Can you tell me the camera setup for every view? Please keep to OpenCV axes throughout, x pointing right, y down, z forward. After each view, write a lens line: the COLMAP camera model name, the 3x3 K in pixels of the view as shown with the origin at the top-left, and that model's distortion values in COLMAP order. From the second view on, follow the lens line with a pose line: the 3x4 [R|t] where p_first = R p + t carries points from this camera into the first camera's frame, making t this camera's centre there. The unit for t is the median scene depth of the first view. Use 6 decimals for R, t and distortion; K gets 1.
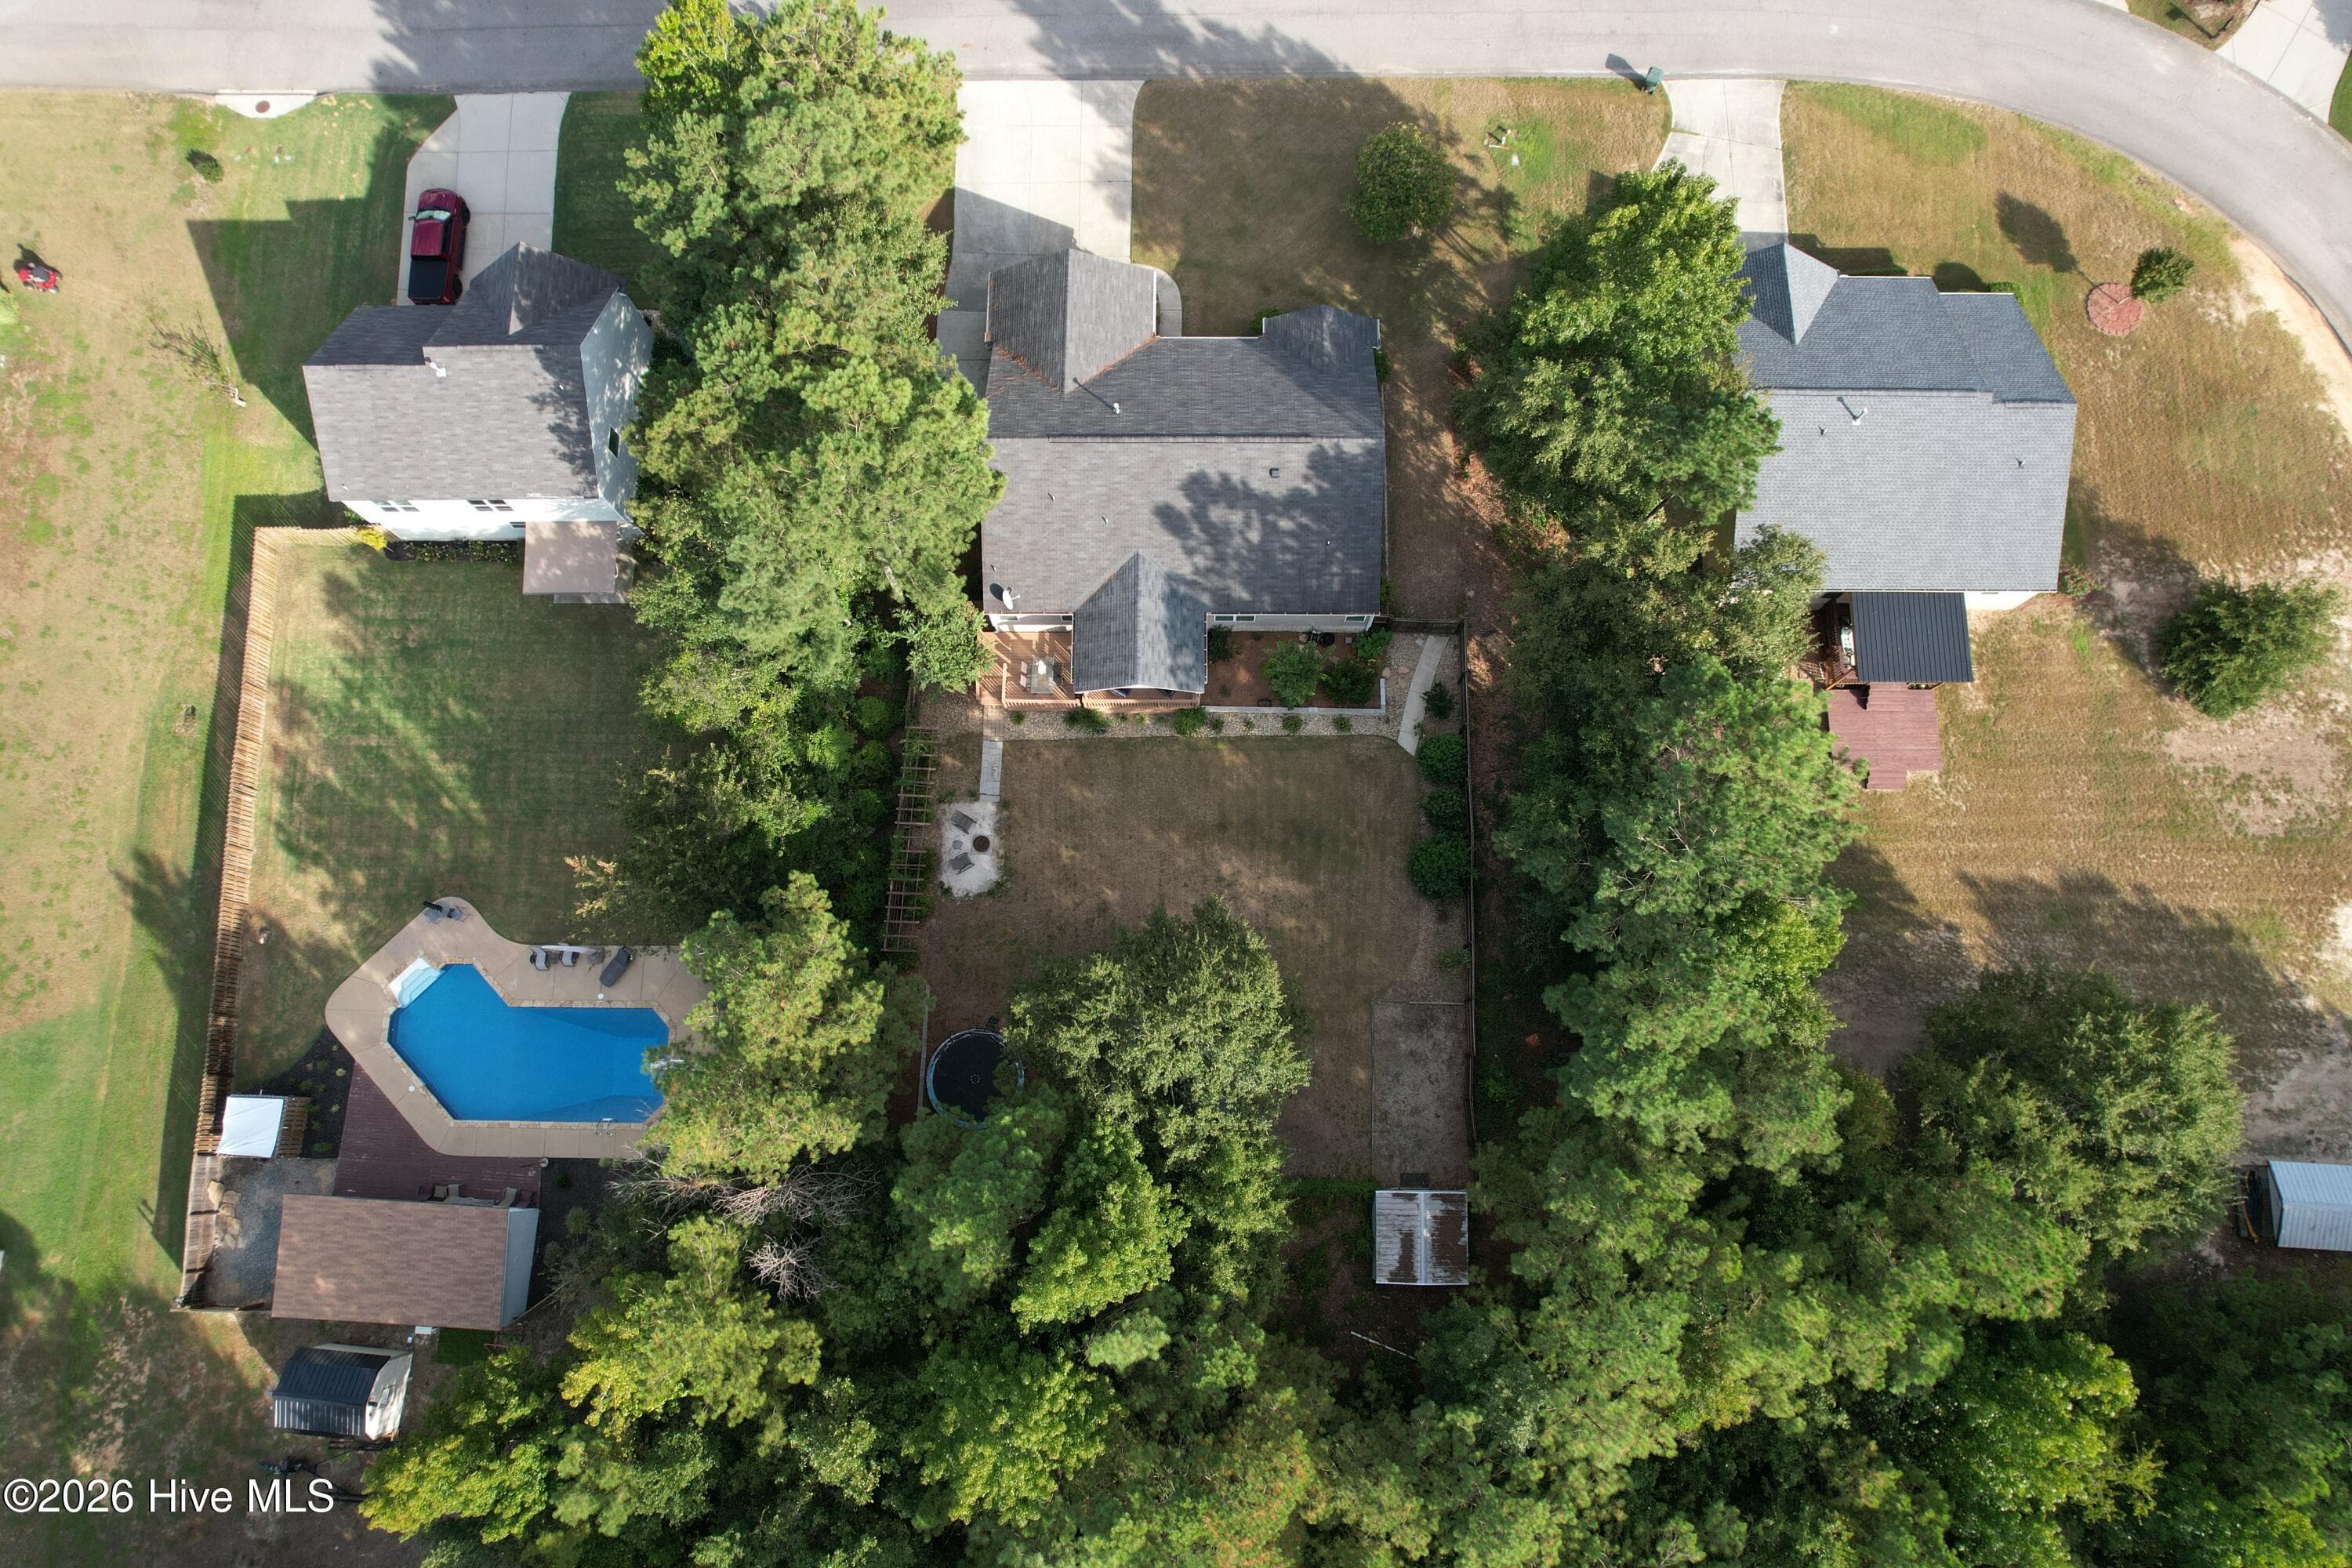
lens RADIAL K [[1508.4, 0, 1180.6], [0, 1508.4, 785.4], [0, 0, 1]] dist [-0.082867, 0.080024]
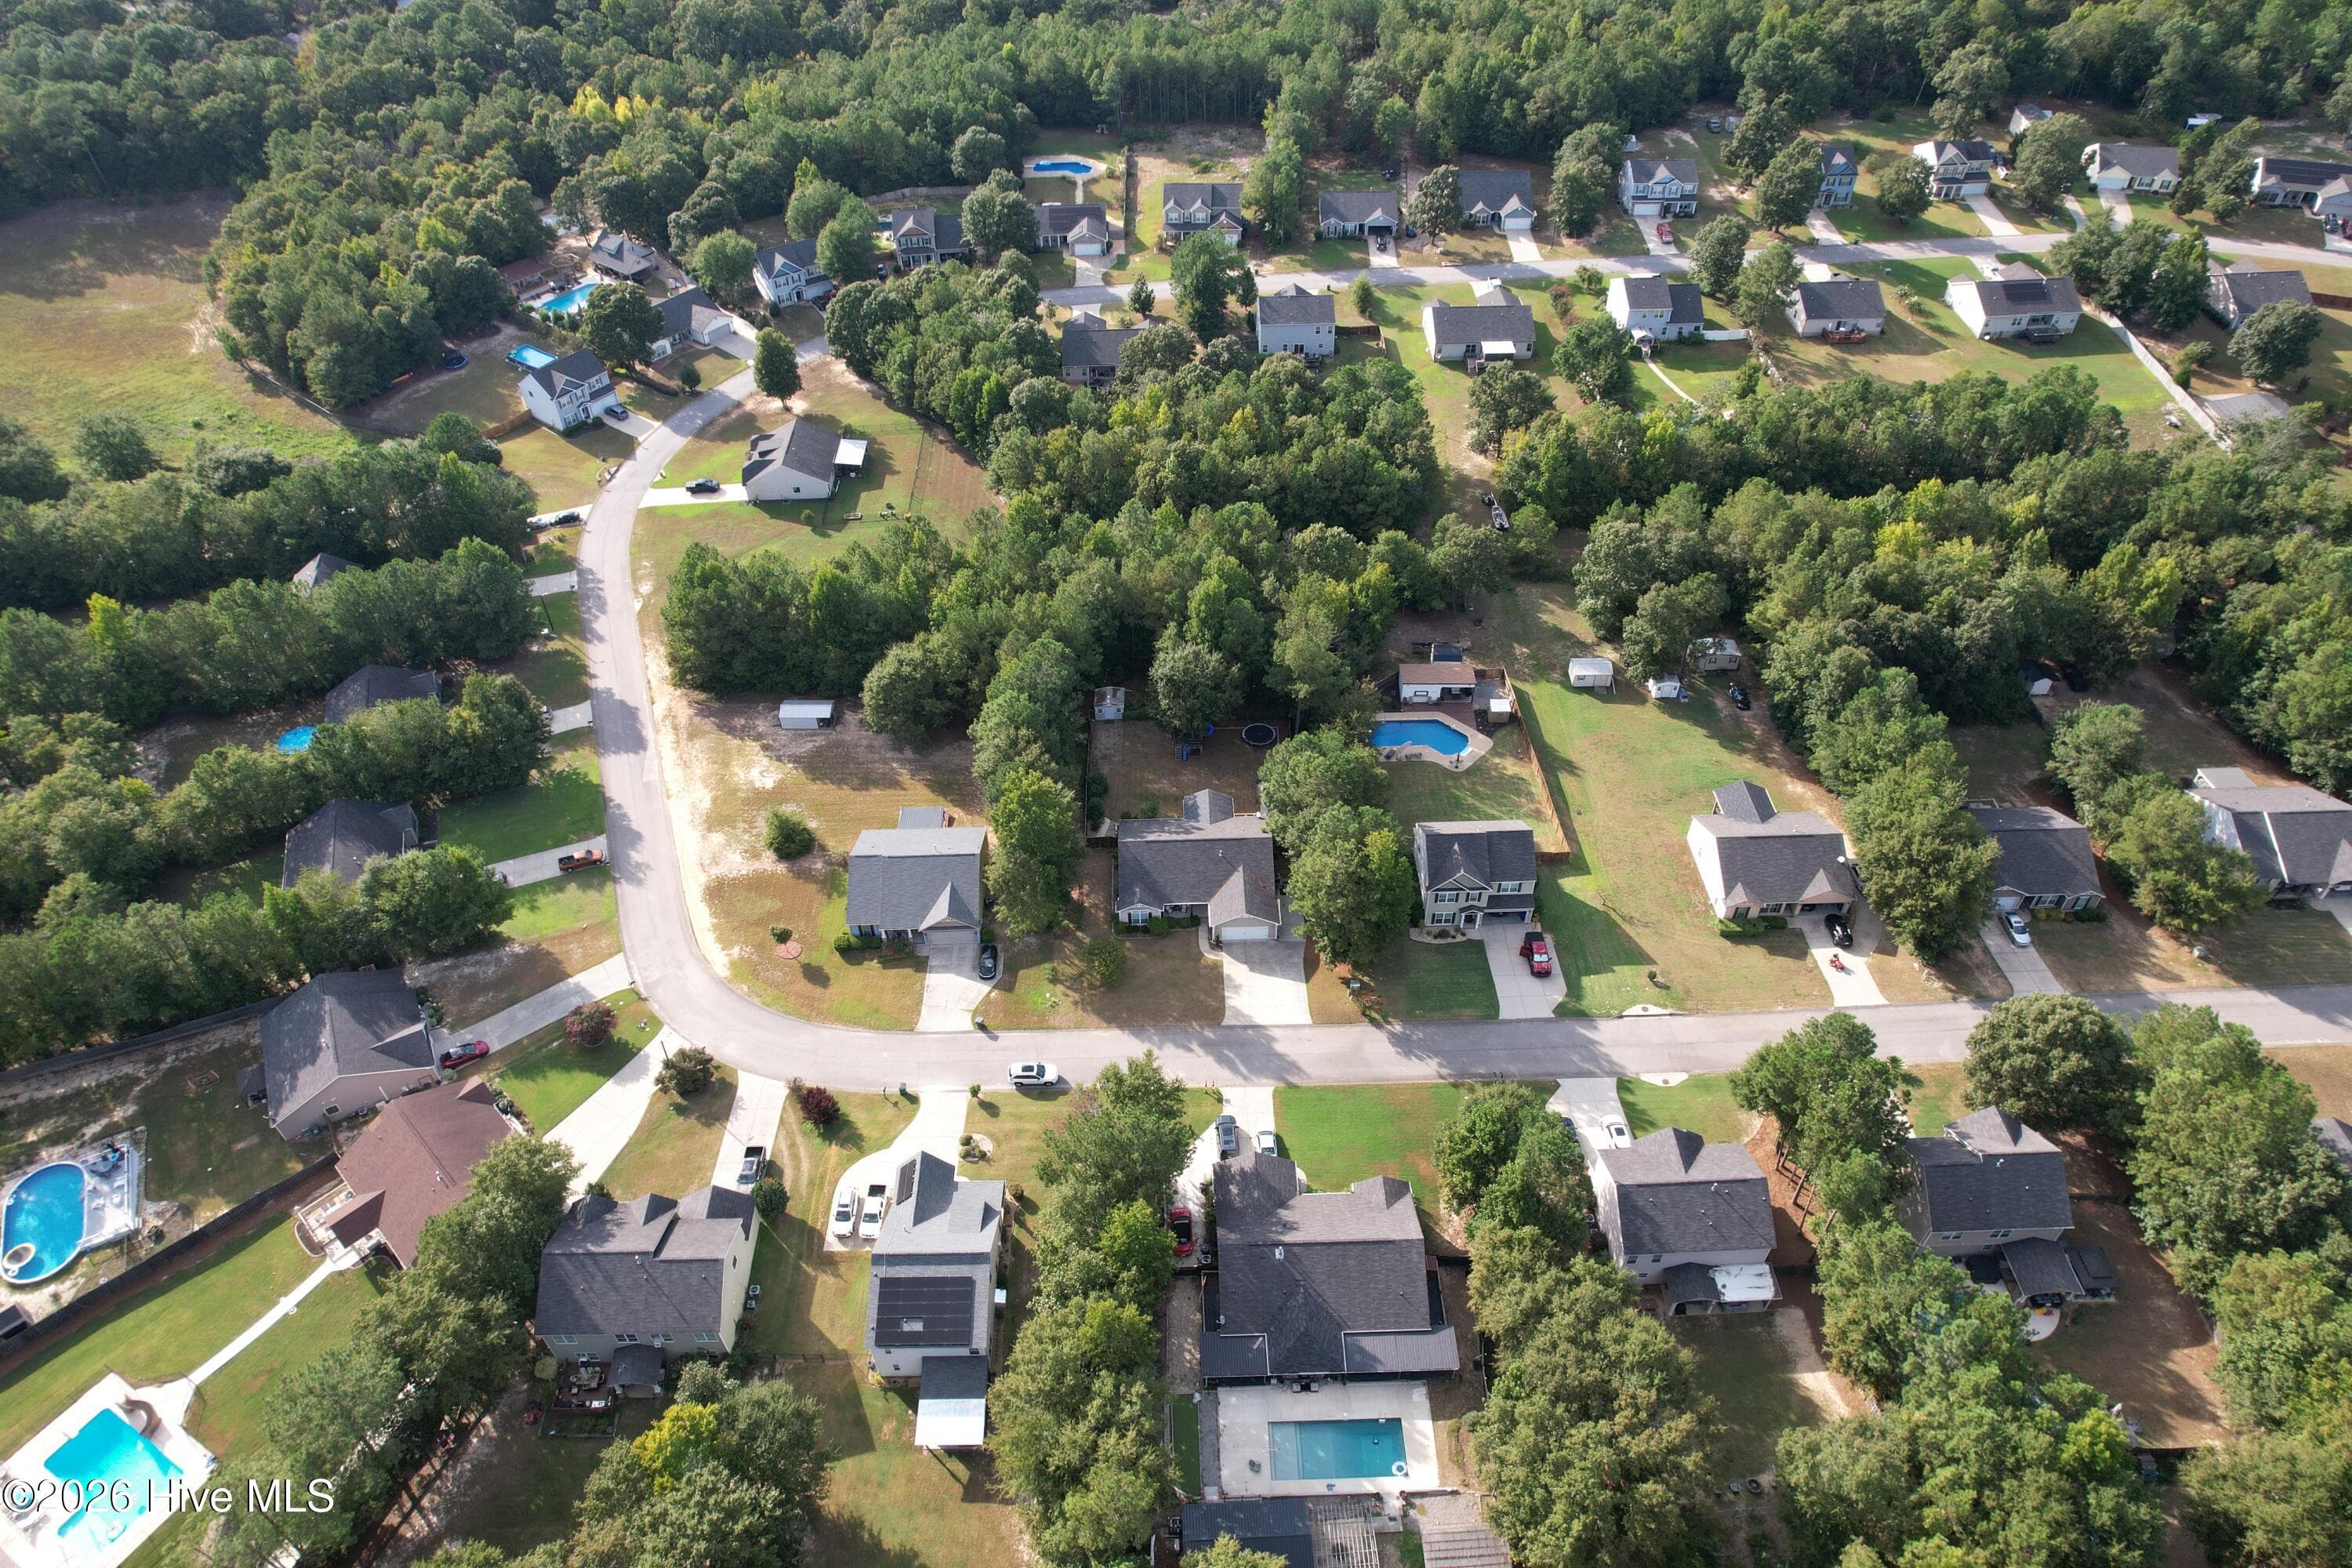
lens RADIAL K [[1516.0, 0, 1176.0], [0, 1516.0, 784.0], [0, 0, 1]] dist [-0.053475, 0.000316]
pose [[-0.999303, 0.037287, -0.001838, 0.032900], [-0.020384, -0.503735, 0.863618, -2.344052], [0.031276, 0.863053, 0.504144, -0.400107]]
